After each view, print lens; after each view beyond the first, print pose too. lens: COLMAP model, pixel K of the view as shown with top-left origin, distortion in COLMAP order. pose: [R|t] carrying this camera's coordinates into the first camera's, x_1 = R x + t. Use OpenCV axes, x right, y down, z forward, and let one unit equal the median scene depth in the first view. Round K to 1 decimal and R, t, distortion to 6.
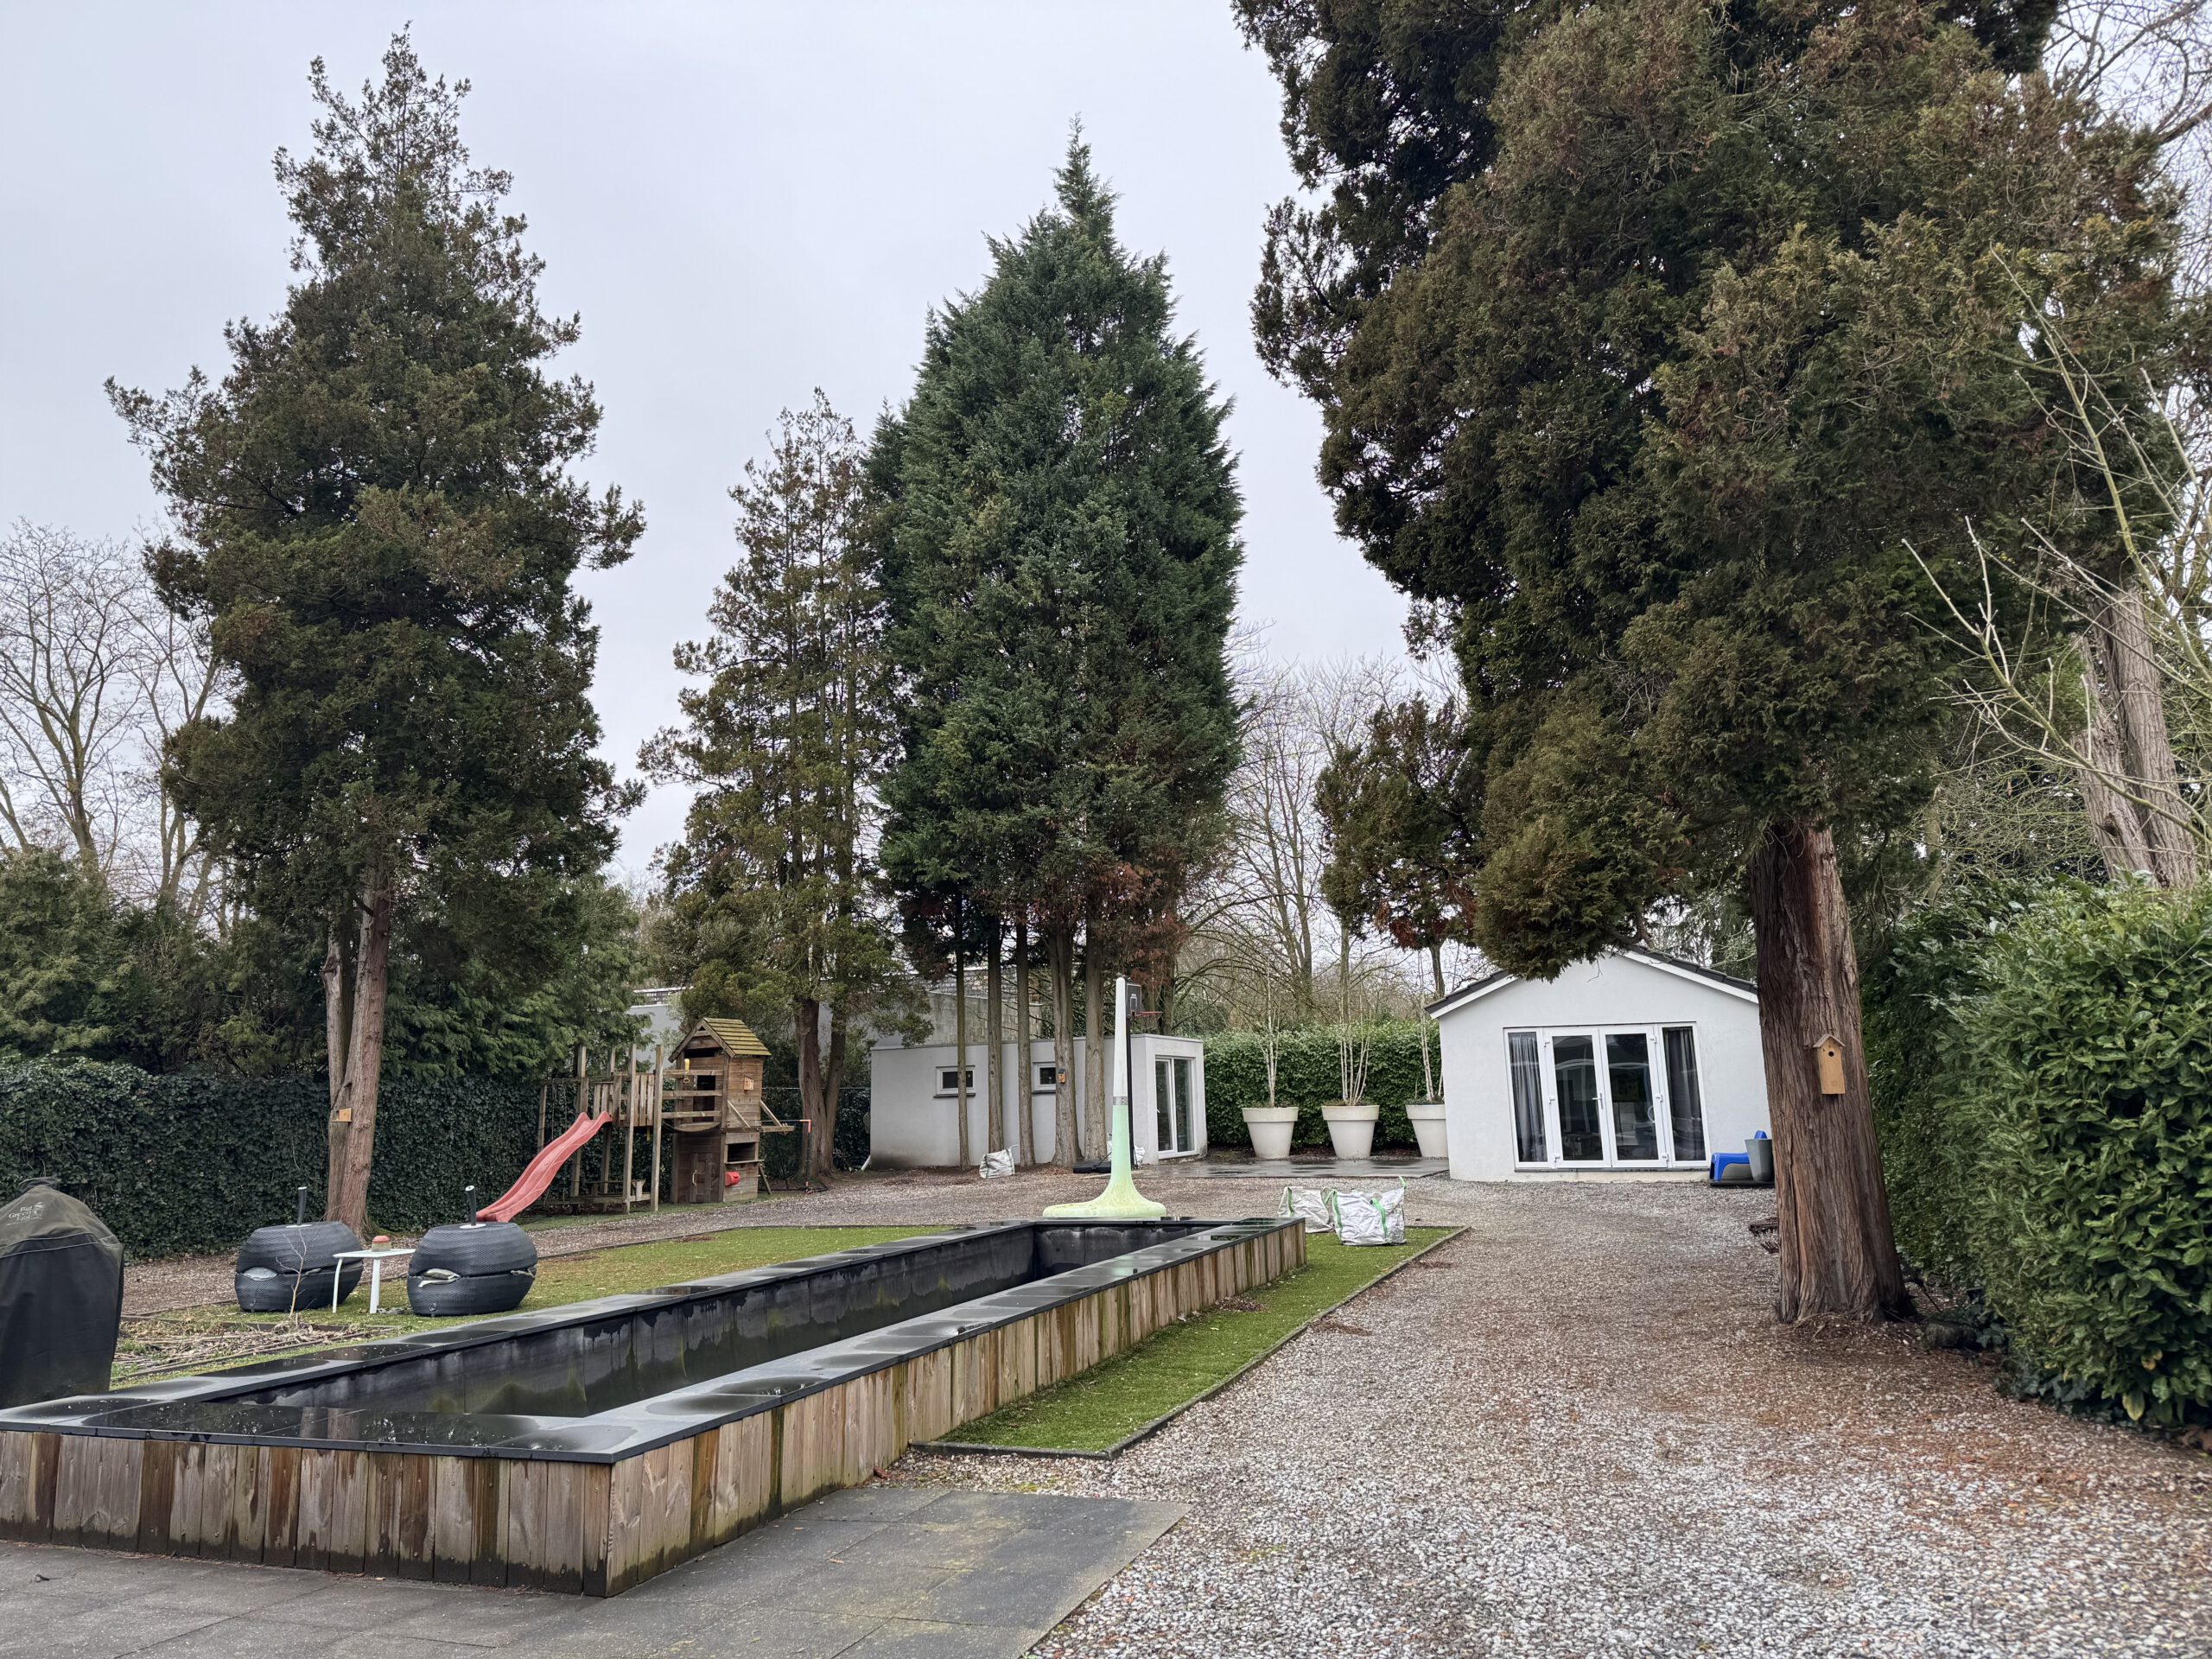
lens RADIAL K [[1551.5, 0, 1106.0], [0, 1551.5, 819.1], [0, 0, 1]] dist [0.020426, -0.003065]
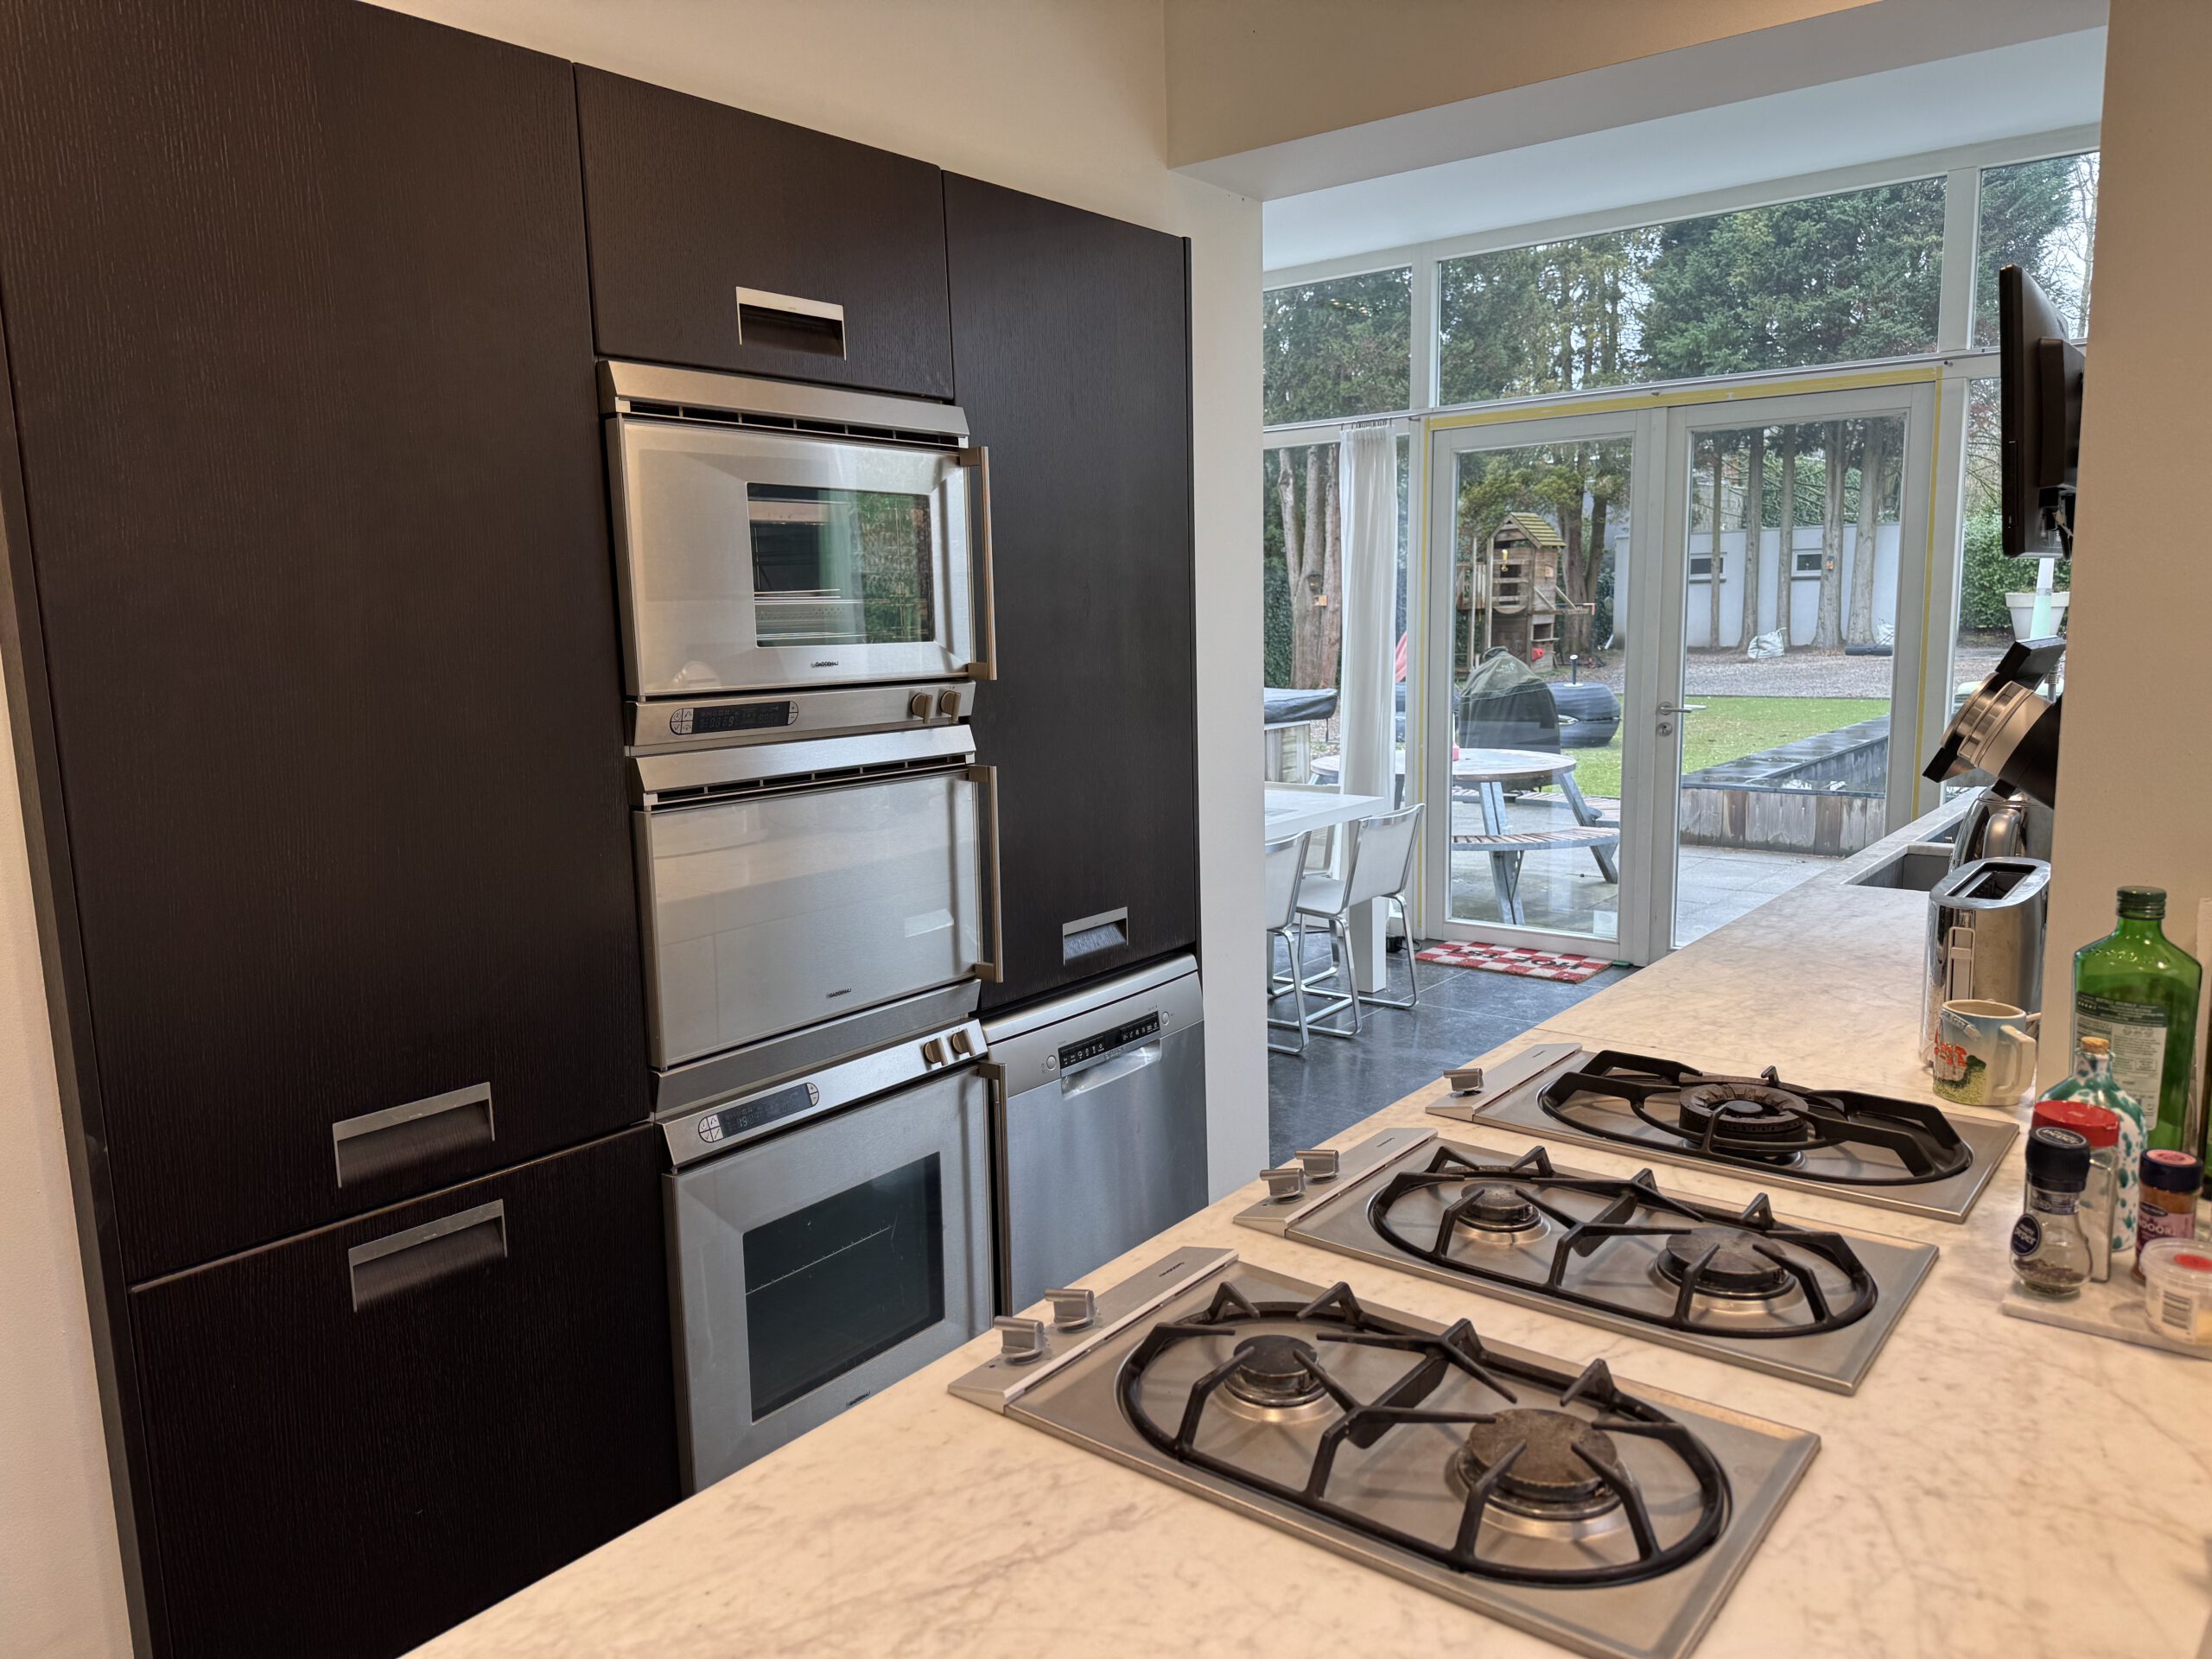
lens RADIAL K [[1551.5, 0, 1105.1], [0, 1551.5, 840.4], [0, 0, 1]] dist [0.020426, -0.003065]
pose [[0.946261, 0.054481, -0.318781, -0.164630], [0.056324, 0.942880, 0.328335, -0.032070], [0.318461, -0.328646, 0.889143, -0.157252]]
